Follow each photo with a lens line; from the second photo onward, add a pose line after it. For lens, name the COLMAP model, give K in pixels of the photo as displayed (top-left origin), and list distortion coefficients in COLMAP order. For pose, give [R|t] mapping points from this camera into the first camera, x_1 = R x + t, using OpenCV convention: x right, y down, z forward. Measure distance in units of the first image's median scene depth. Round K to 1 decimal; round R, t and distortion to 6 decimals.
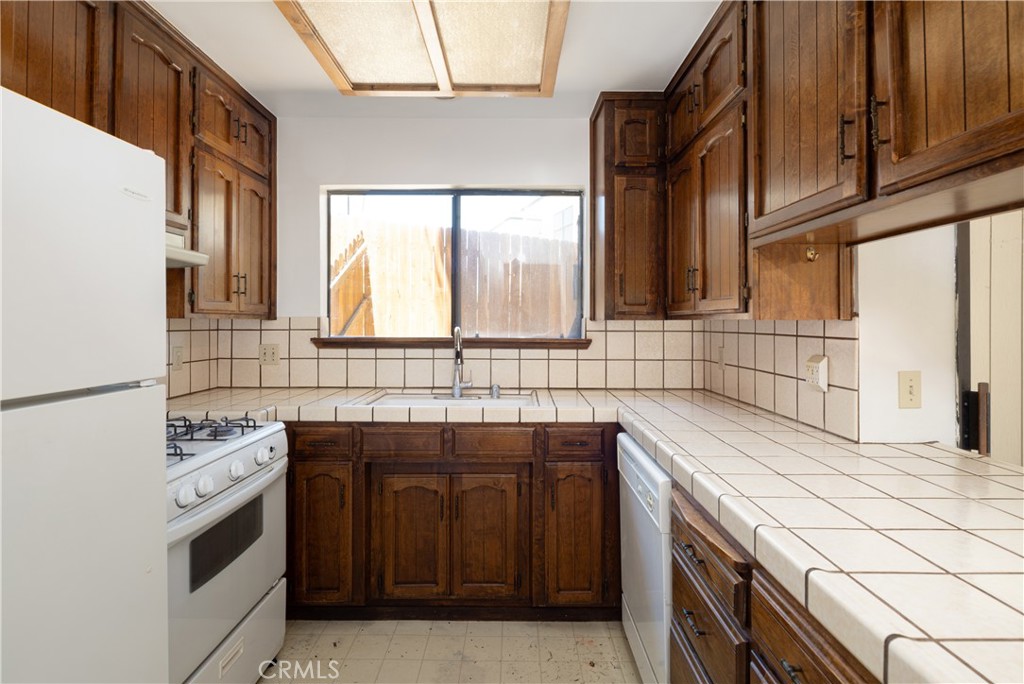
lens RADIAL K [[498.5, 0, 511.6], [0, 498.5, 318.7], [0, 0, 1]] dist [0.015654, -0.000609]
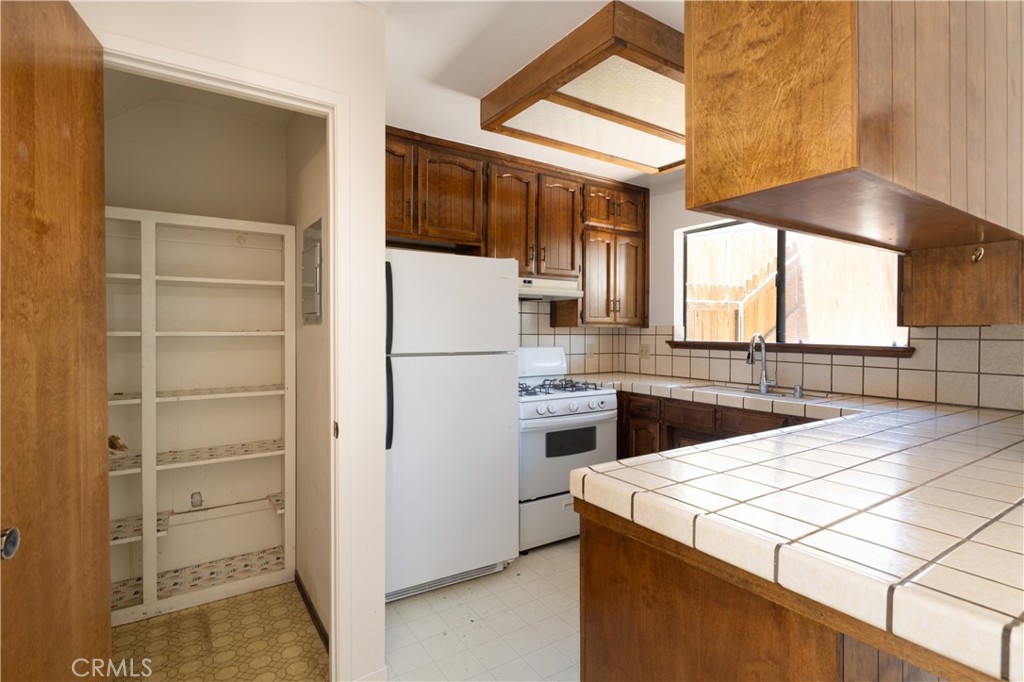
lens RADIAL K [[498.3, 0, 513.9], [0, 498.3, 338.9], [0, 0, 1]] dist [0.003285, 0.000189]
pose [[0.562535, 0.014496, -0.826647, 0.643456], [0.003034, 0.999803, 0.019597, 0.005565], [0.826768, -0.013532, 0.562380, -0.179499]]
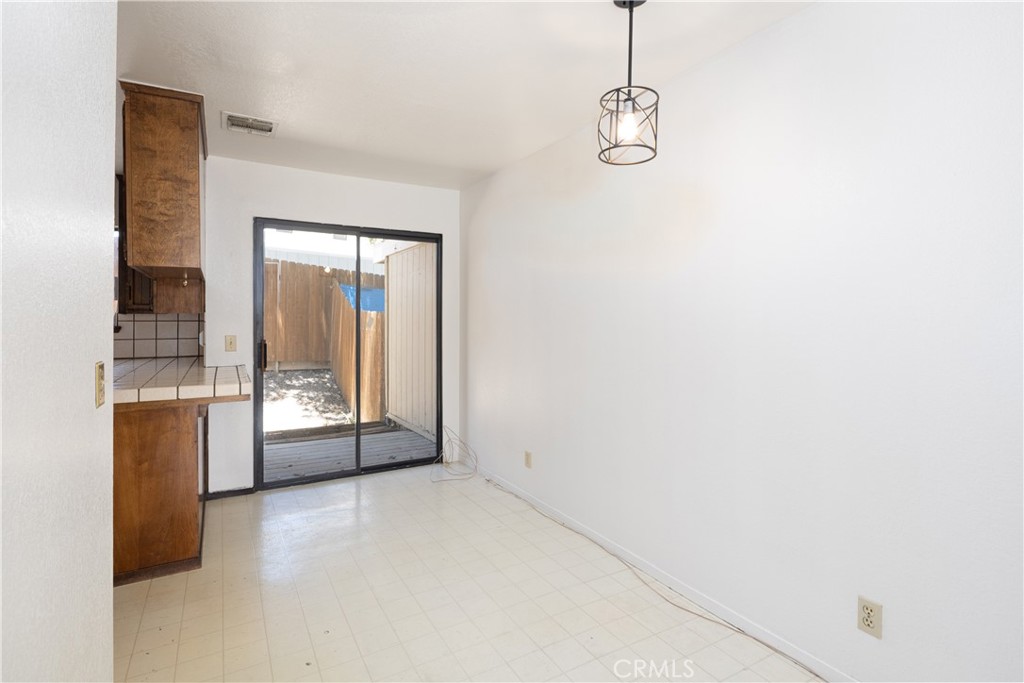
lens RADIAL K [[490.7, 0, 511.1], [0, 490.7, 315.3], [0, 0, 1]] dist [-0.000359, -0.000026]
pose [[0.856194, 0.001292, 0.516654, 0.516280], [-0.002177, 0.999997, 0.001108, 0.003930], [-0.516651, -0.002074, 0.856194, -1.173028]]
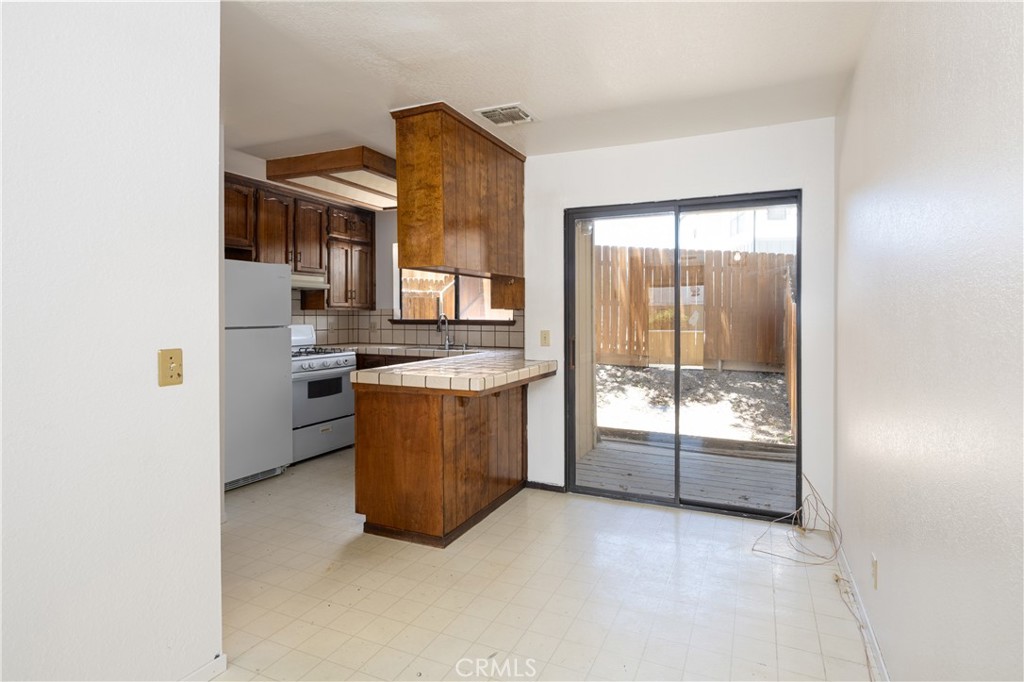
lens RADIAL K [[519.5, 0, 538.0], [0, 519.5, 315.4], [0, 0, 1]] dist [0.019939, -0.000172]
pose [[0.924885, -0.000740, -0.380247, 1.210761], [0.004331, 0.999954, 0.008590, 0.008852], [0.380223, -0.009592, 0.924845, -0.914016]]
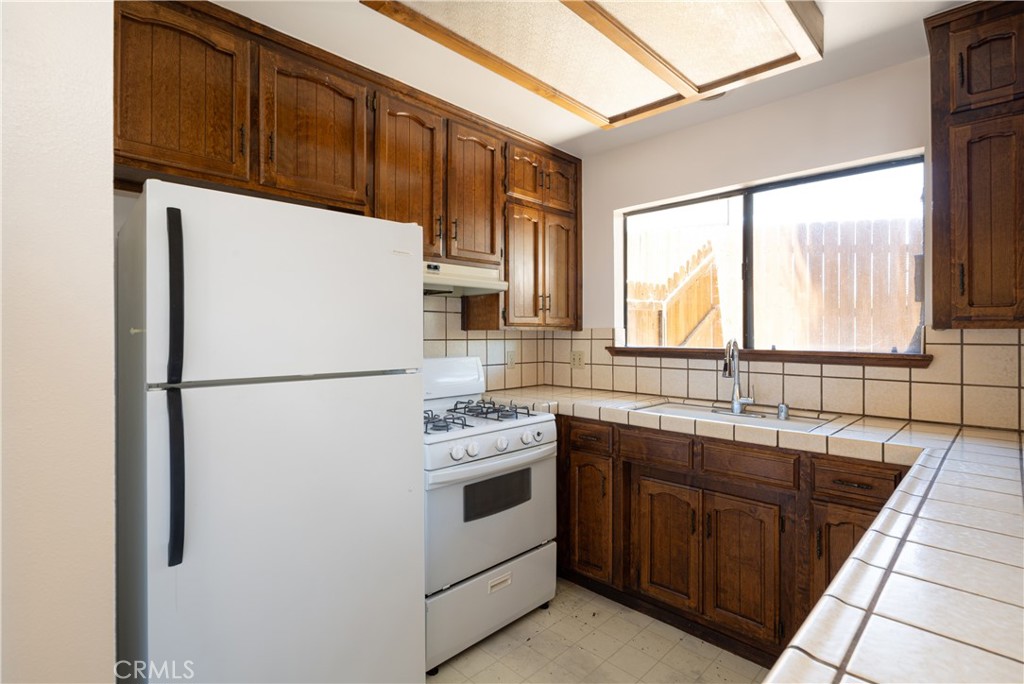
lens RADIAL K [[499.5, 0, 513.3], [0, 499.5, 329.6], [0, 0, 1]] dist [0.017578, -0.000033]
pose [[0.722575, -0.006763, -0.691259, 0.286839], [0.006647, 0.999974, -0.002836, 0.002096], [0.691260, -0.002546, 0.722601, 0.044847]]
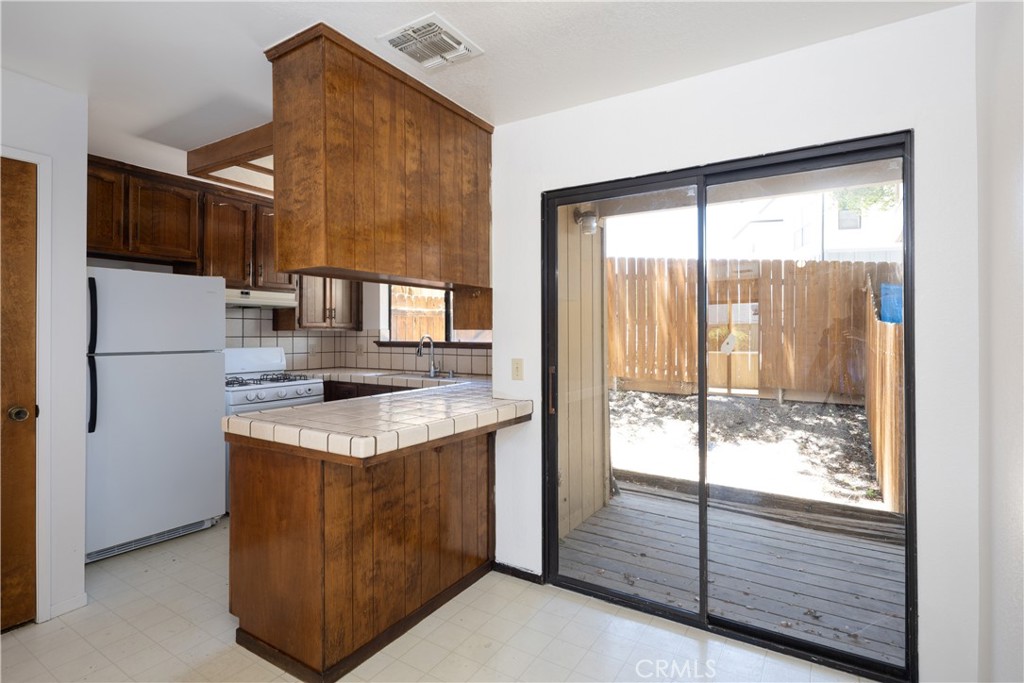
lens RADIAL K [[499.5, 0, 513.3], [0, 499.5, 329.1], [0, 0, 1]] dist [0.017578, -0.000033]
pose [[0.852578, -0.006785, -0.522556, 1.207086], [0.005818, 0.999977, -0.003491, 0.005412], [0.522567, -0.000063, 0.852598, -0.343230]]
